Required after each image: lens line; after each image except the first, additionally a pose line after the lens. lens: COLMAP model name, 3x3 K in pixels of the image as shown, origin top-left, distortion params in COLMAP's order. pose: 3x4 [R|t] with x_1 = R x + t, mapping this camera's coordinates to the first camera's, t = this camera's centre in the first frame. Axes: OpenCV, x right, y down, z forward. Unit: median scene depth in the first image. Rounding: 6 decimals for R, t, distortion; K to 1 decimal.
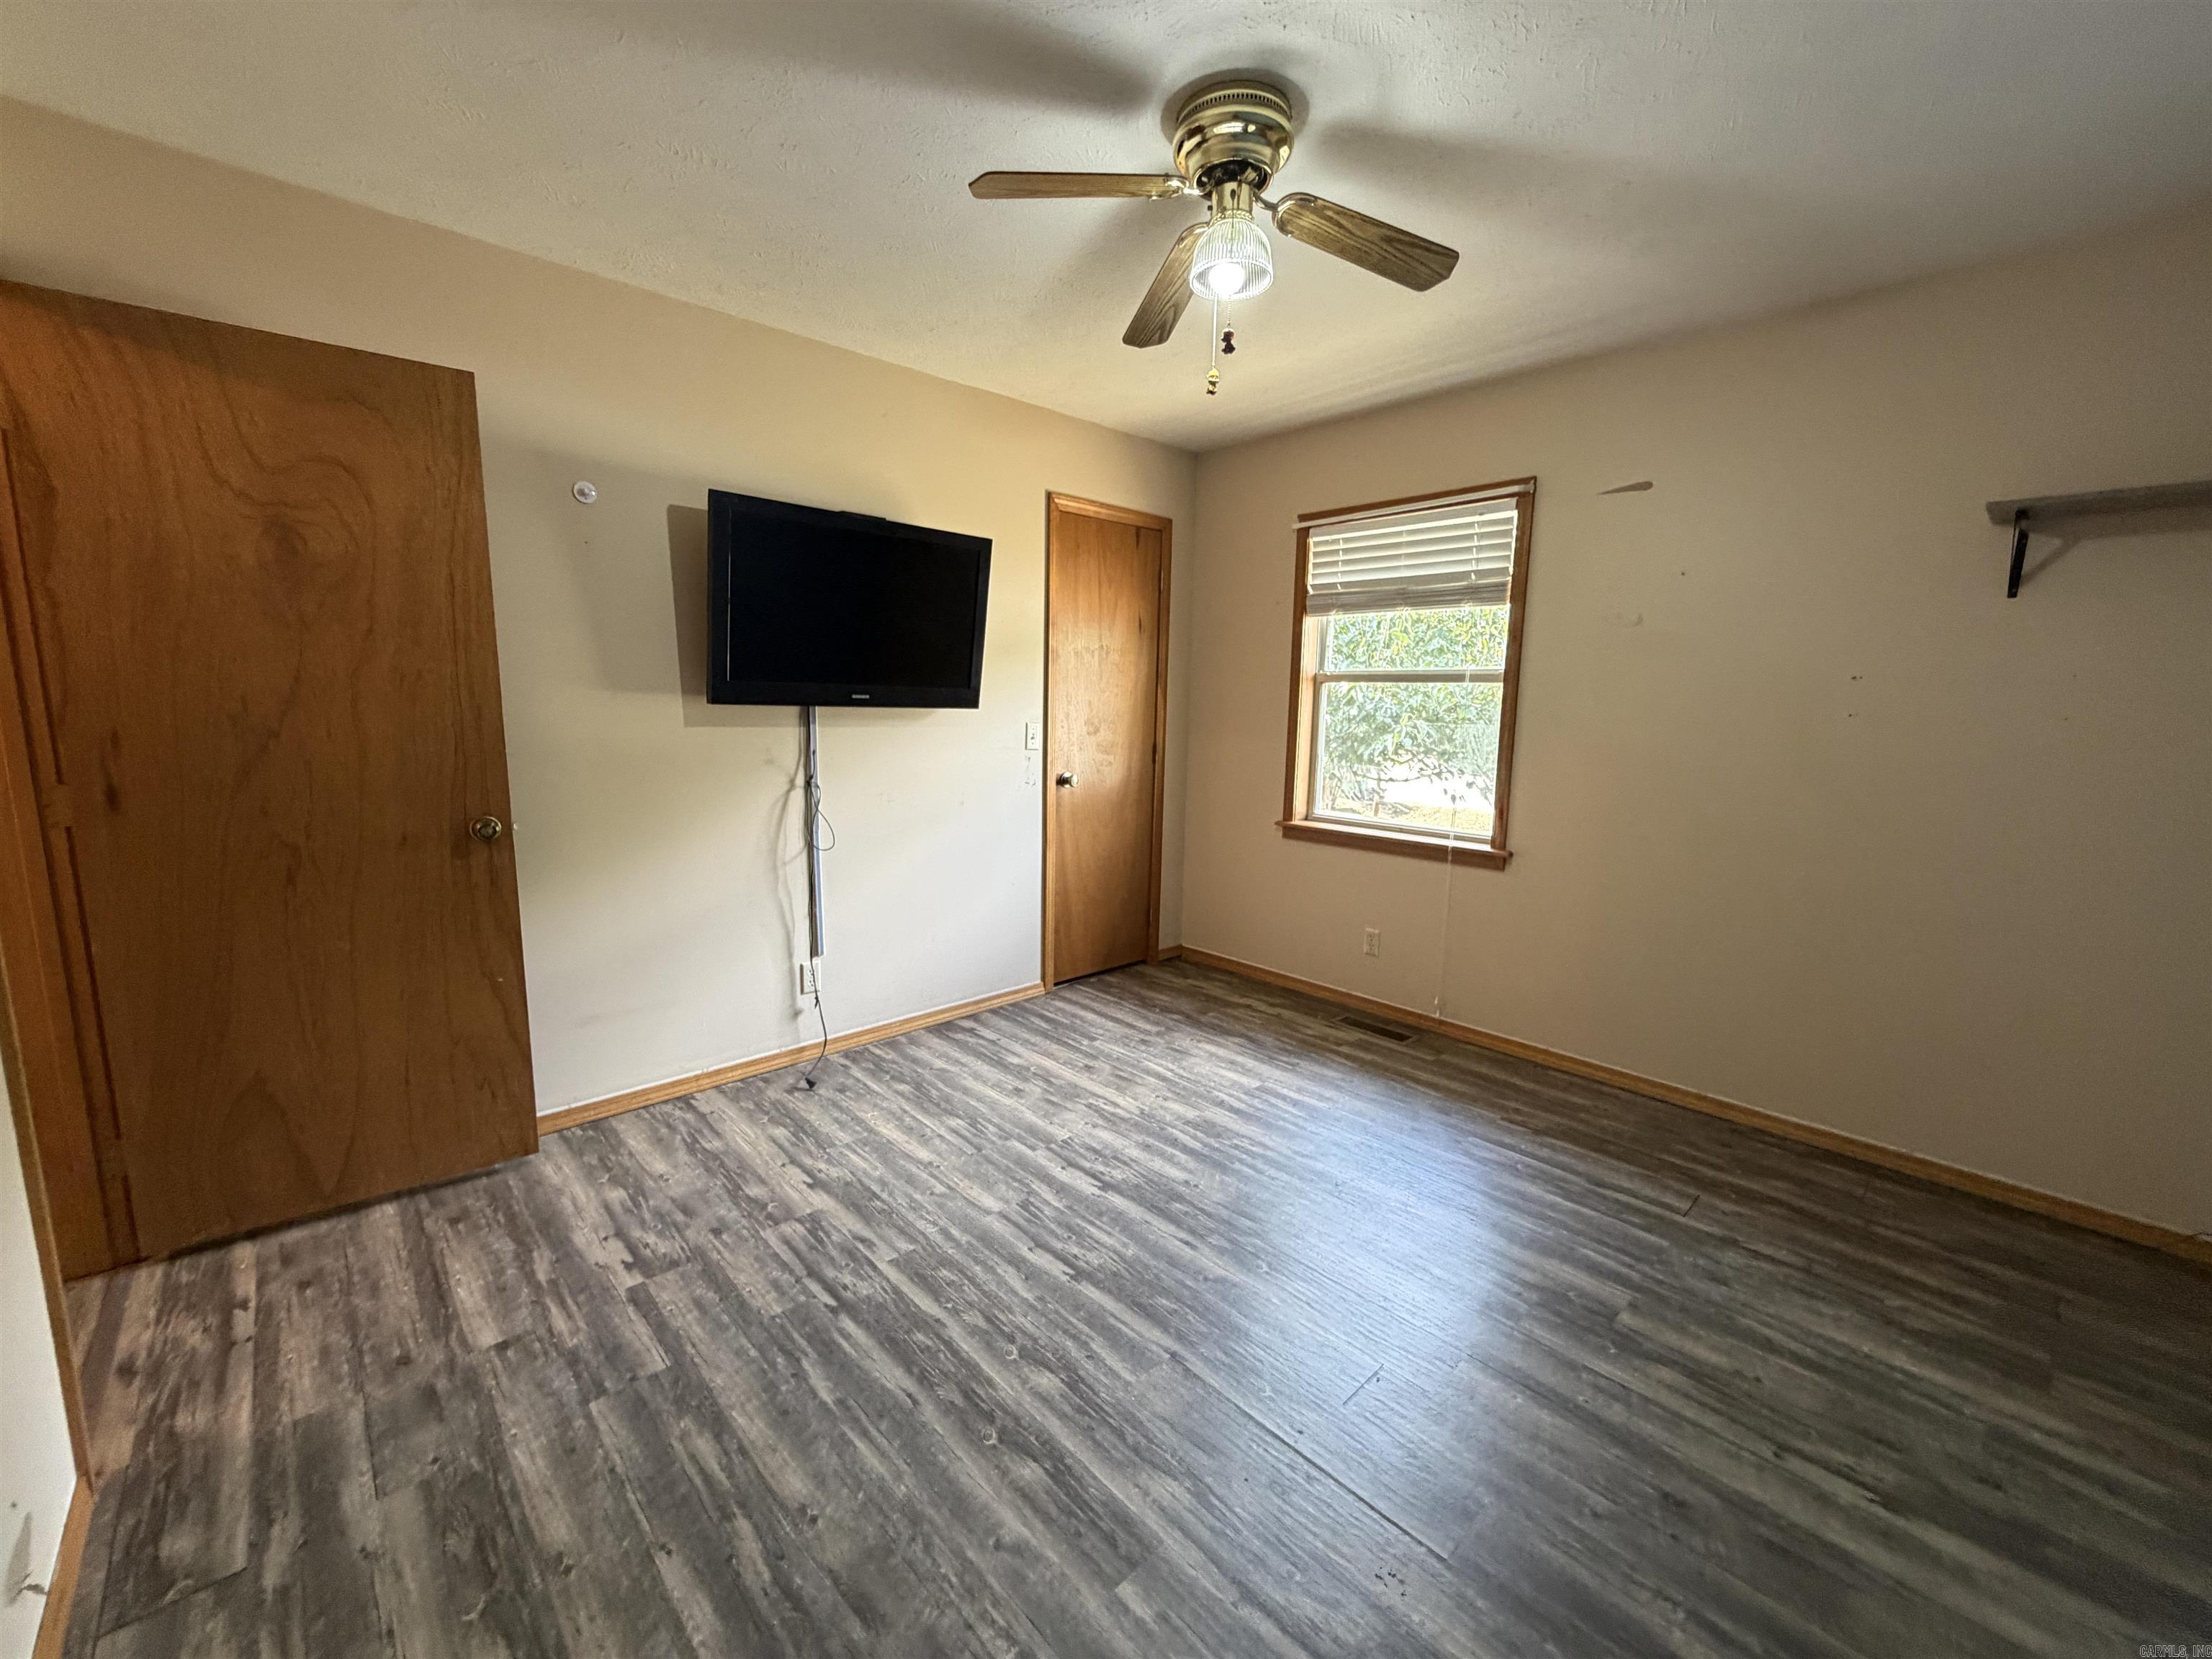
lens RADIAL K [[886.1, 0, 1101.0], [0, 886.1, 828.4], [0, 0, 1]] dist [-0.000556, 0.000023]
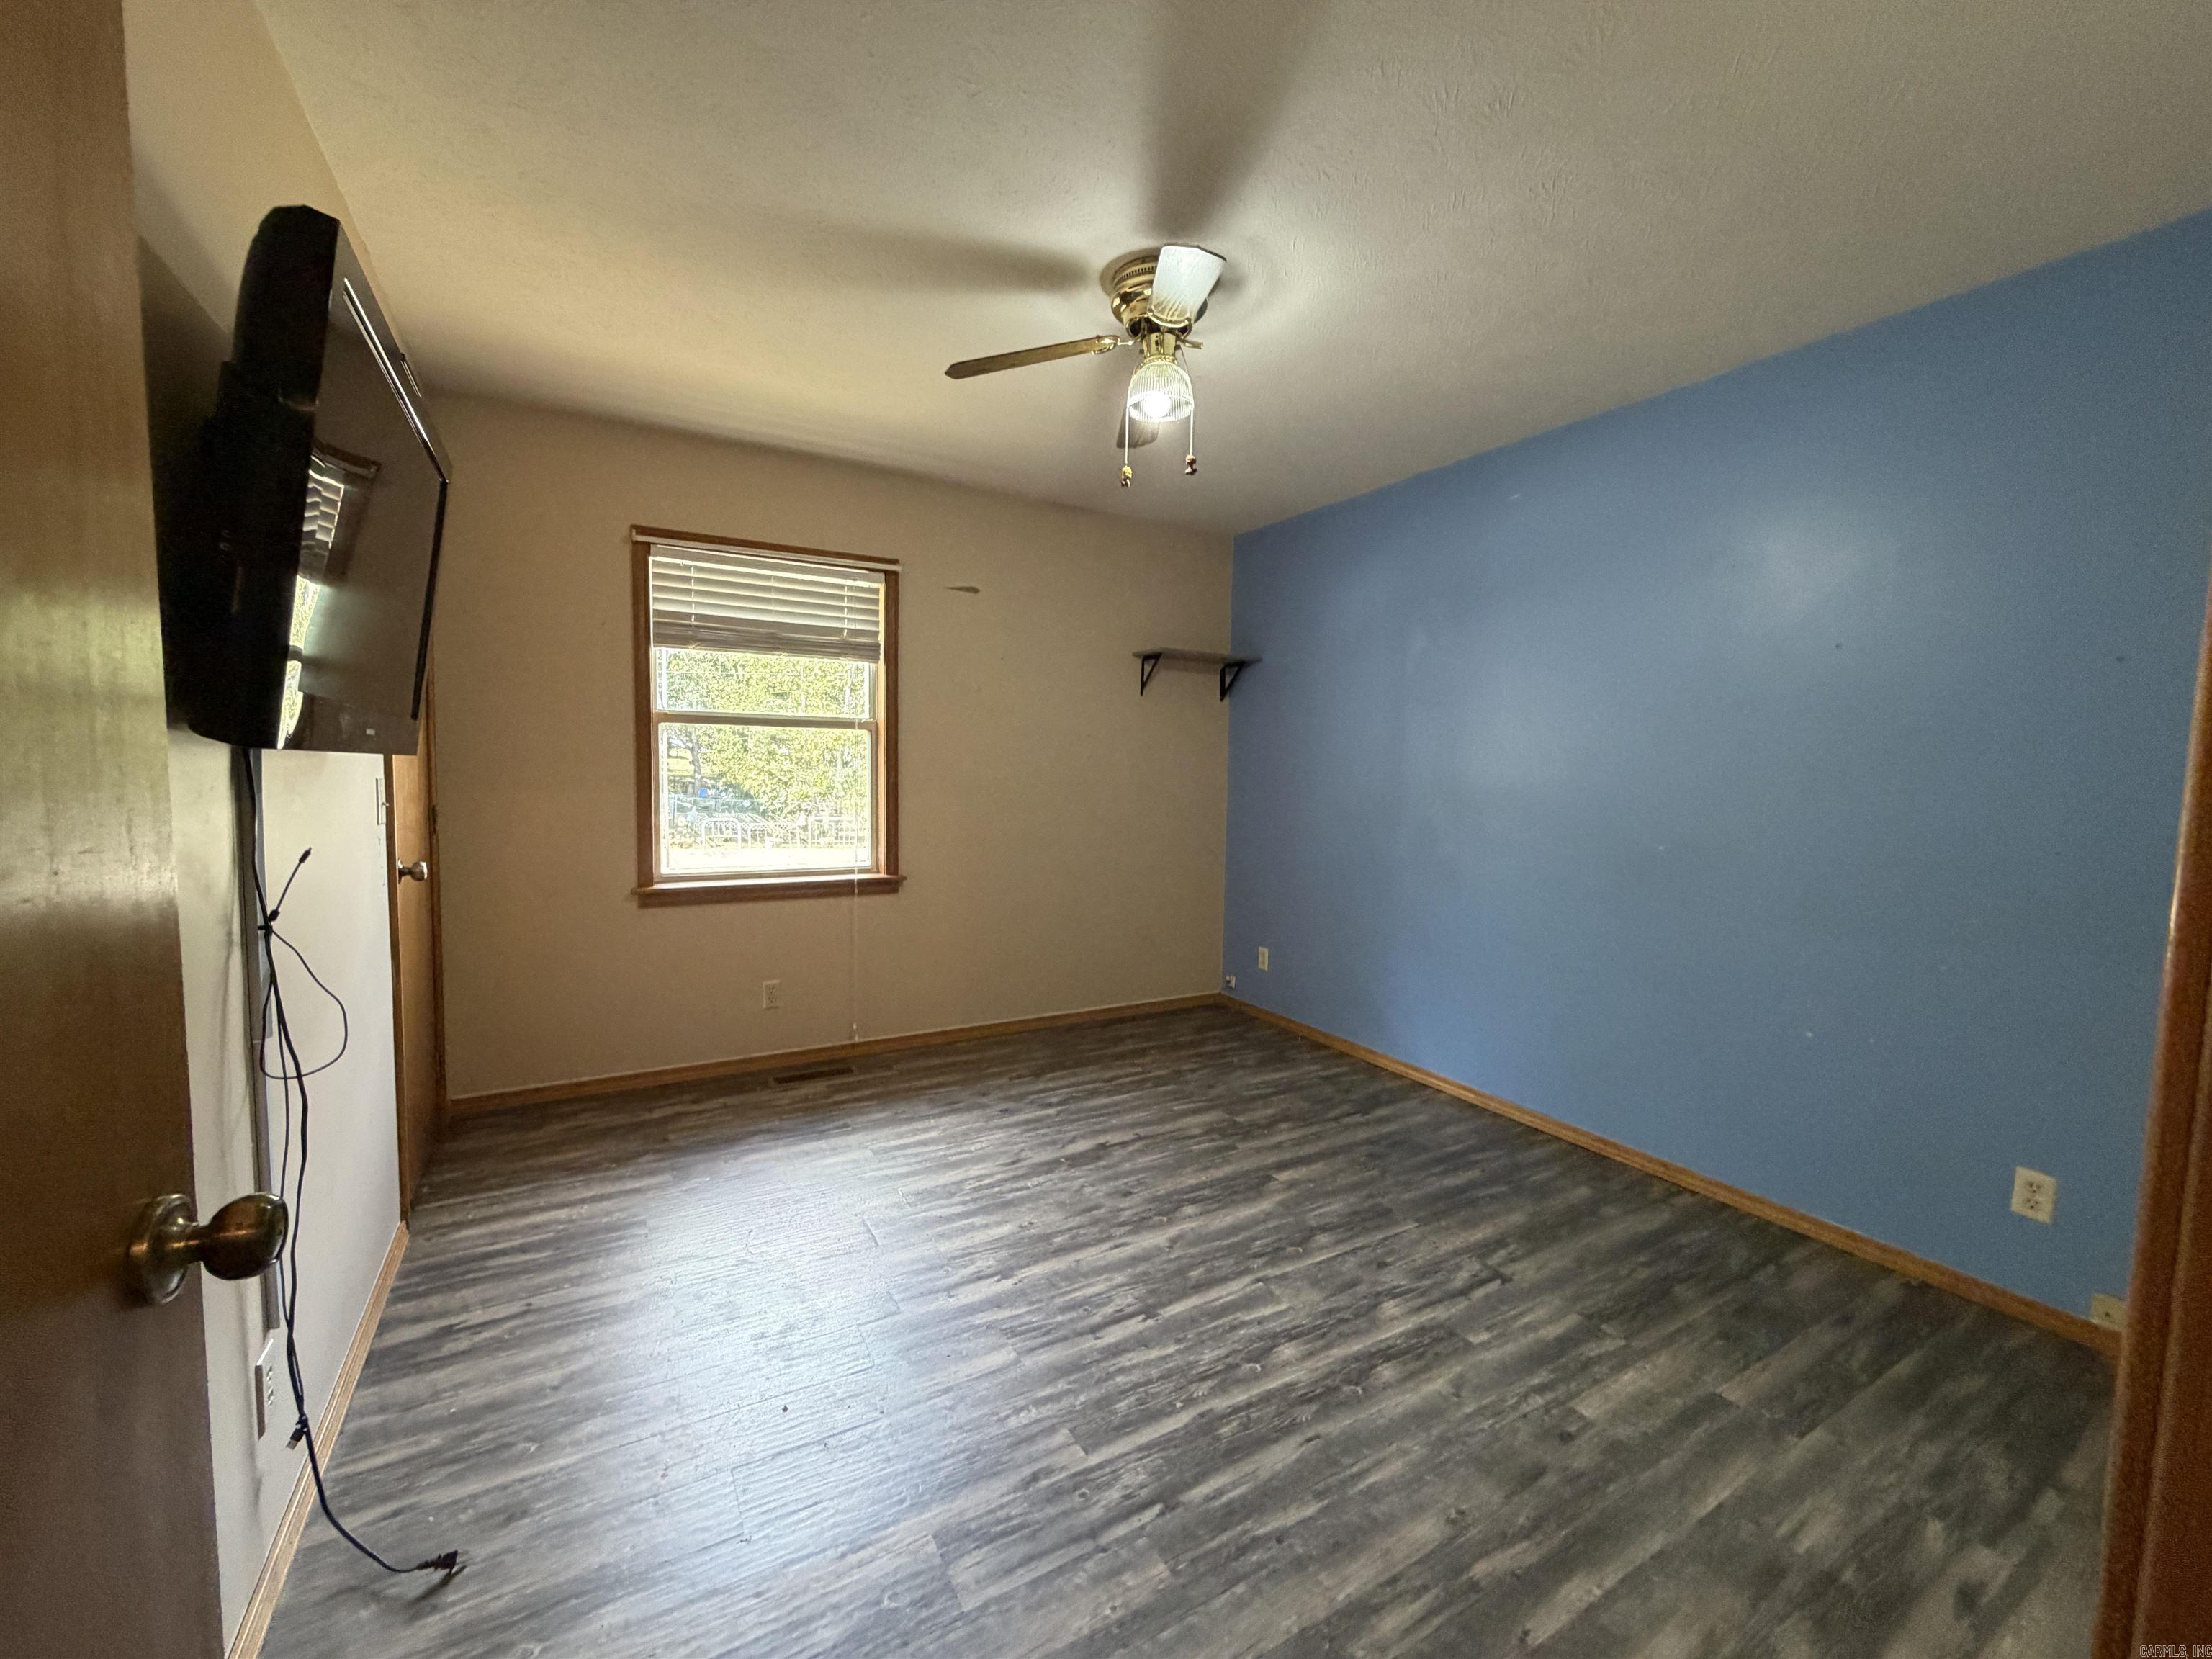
lens RADIAL K [[886.1, 0, 1101.0], [0, 886.1, 828.4], [0, 0, 1]] dist [-0.000556, 0.000023]
pose [[0.225000, -0.085828, 0.970571, -0.972809], [0.127980, 0.990086, 0.057885, -0.110172], [-0.965917, 0.111190, 0.233753, 0.753180]]
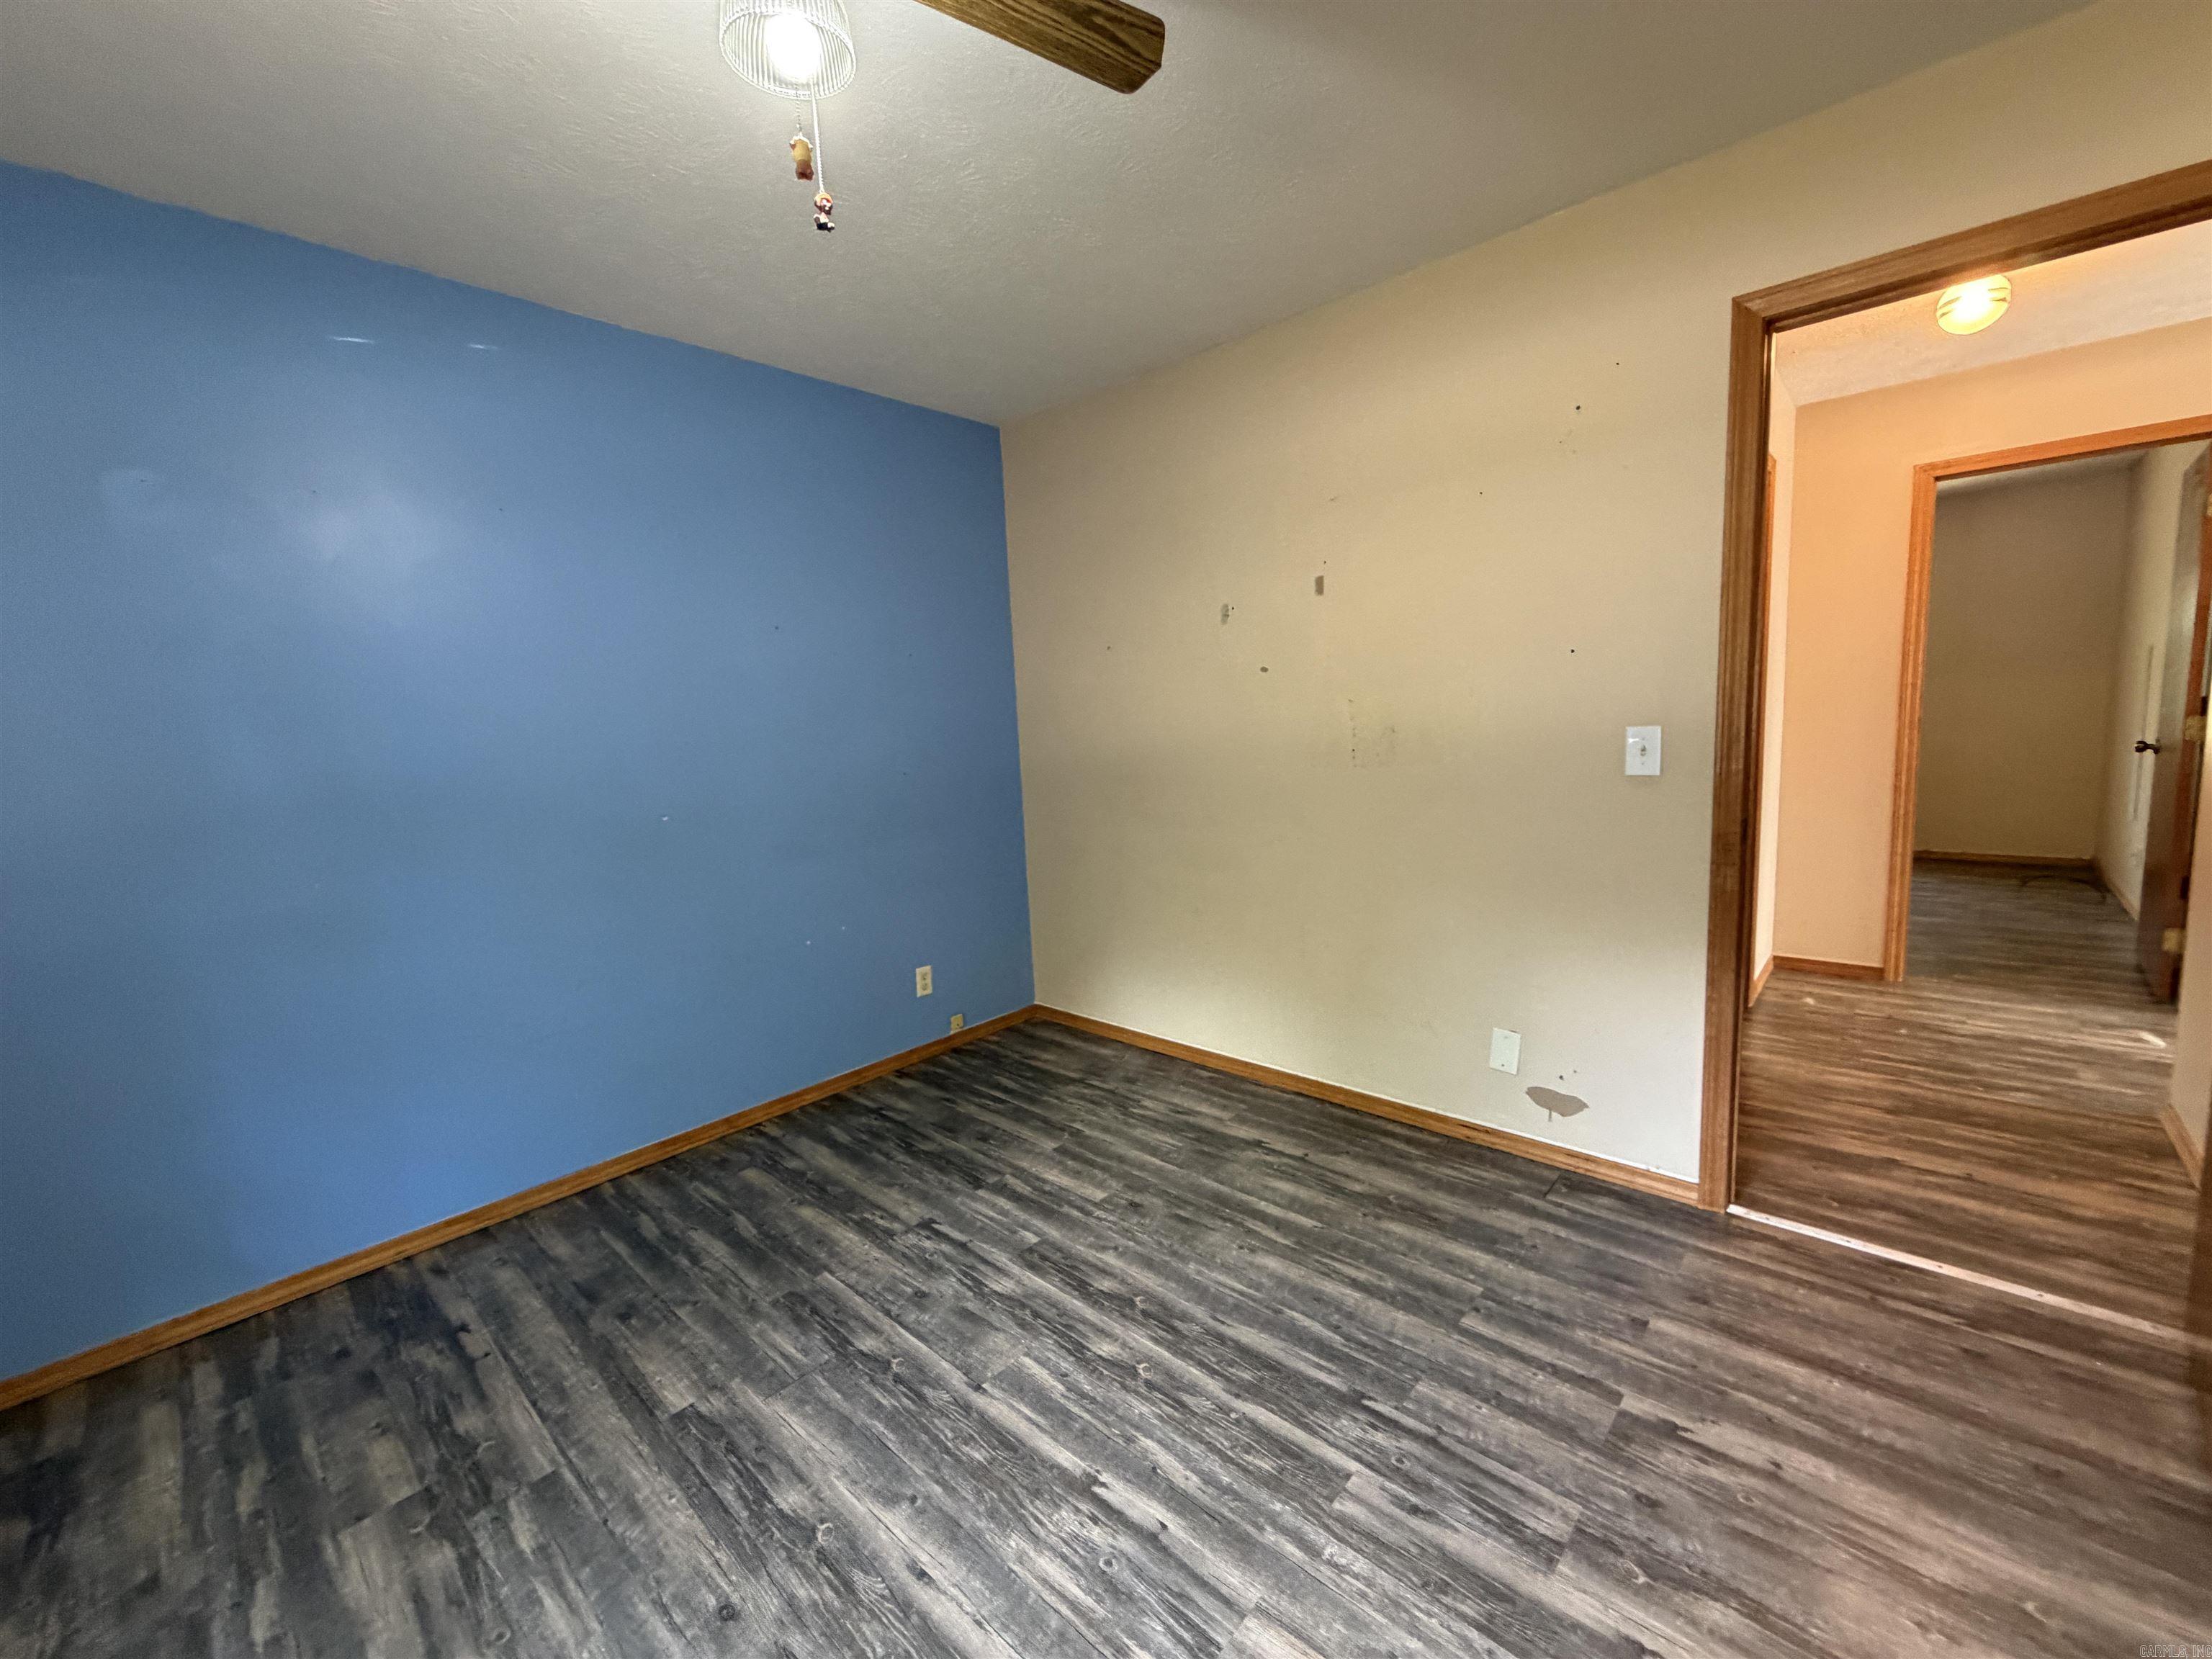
lens RADIAL K [[886.1, 0, 1101.0], [0, 886.1, 828.4], [0, 0, 1]] dist [-0.000556, 0.000023]
pose [[-0.996763, 0.039262, -0.070162, -0.006730], [0.019101, 0.963313, 0.267699, -0.218854], [0.078098, 0.265492, -0.960945, 1.563360]]
